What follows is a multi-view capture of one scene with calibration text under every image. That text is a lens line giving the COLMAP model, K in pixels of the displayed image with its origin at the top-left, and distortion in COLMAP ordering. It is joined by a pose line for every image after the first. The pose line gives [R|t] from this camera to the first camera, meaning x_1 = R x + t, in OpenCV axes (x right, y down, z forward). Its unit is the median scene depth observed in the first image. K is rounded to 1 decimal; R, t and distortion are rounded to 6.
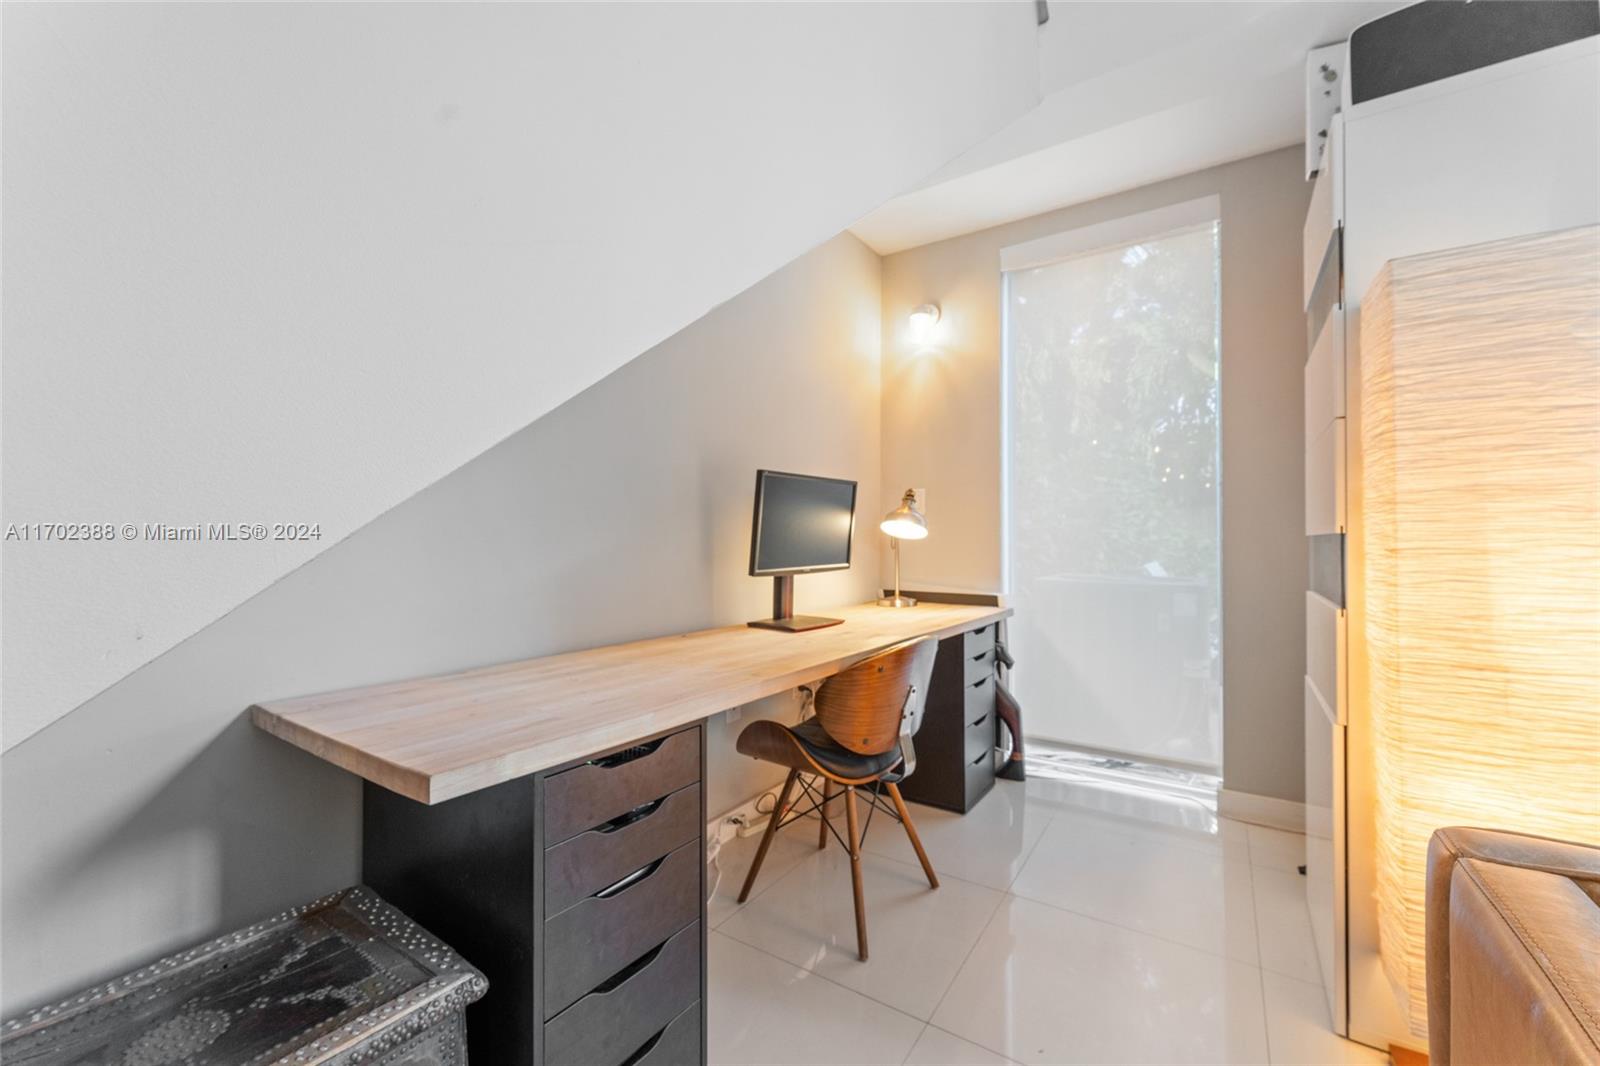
lens RADIAL K [[641.1, 0, 792.8], [0, 641.1, 533.5], [0, 0, 1]] dist [-0.003965, 0.002907]
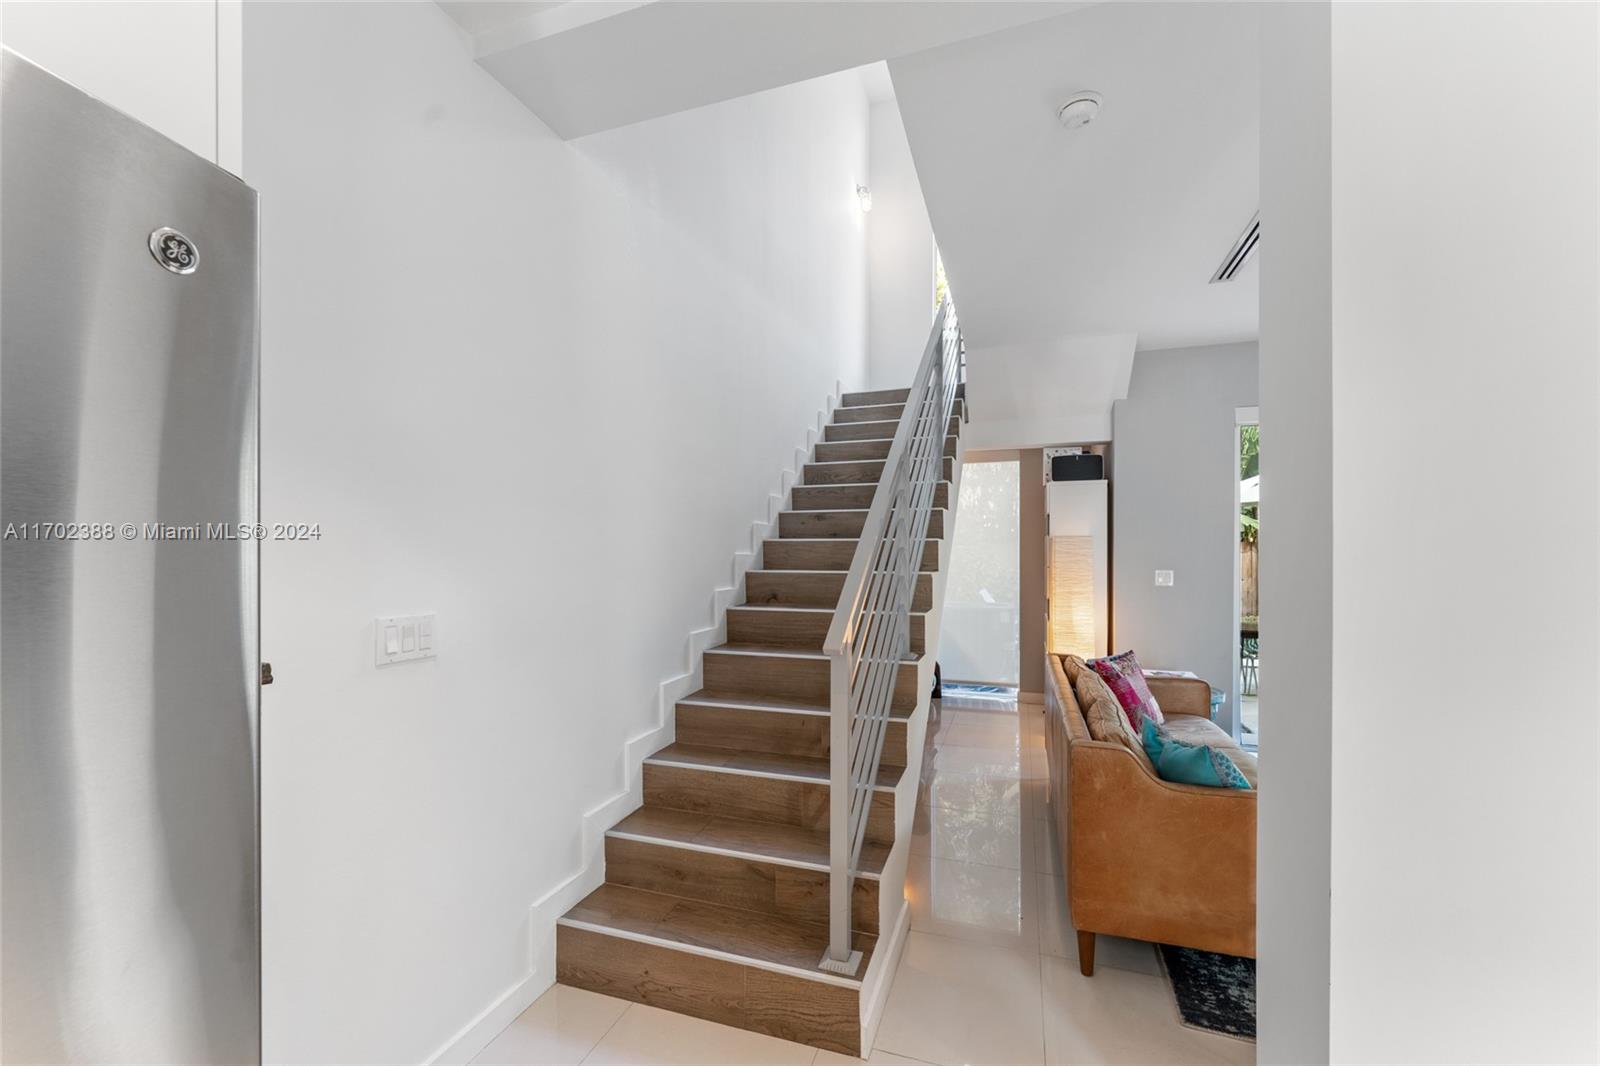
lens RADIAL K [[641.1, 0, 800.2], [0, 641.1, 547.7], [0, 0, 1]] dist [-0.003965, 0.002907]
pose [[0.967018, 0.005063, 0.254658, -0.786622], [-0.004982, 0.999987, -0.000965, -0.154977], [-0.254660, -0.000335, 0.967031, -1.187032]]
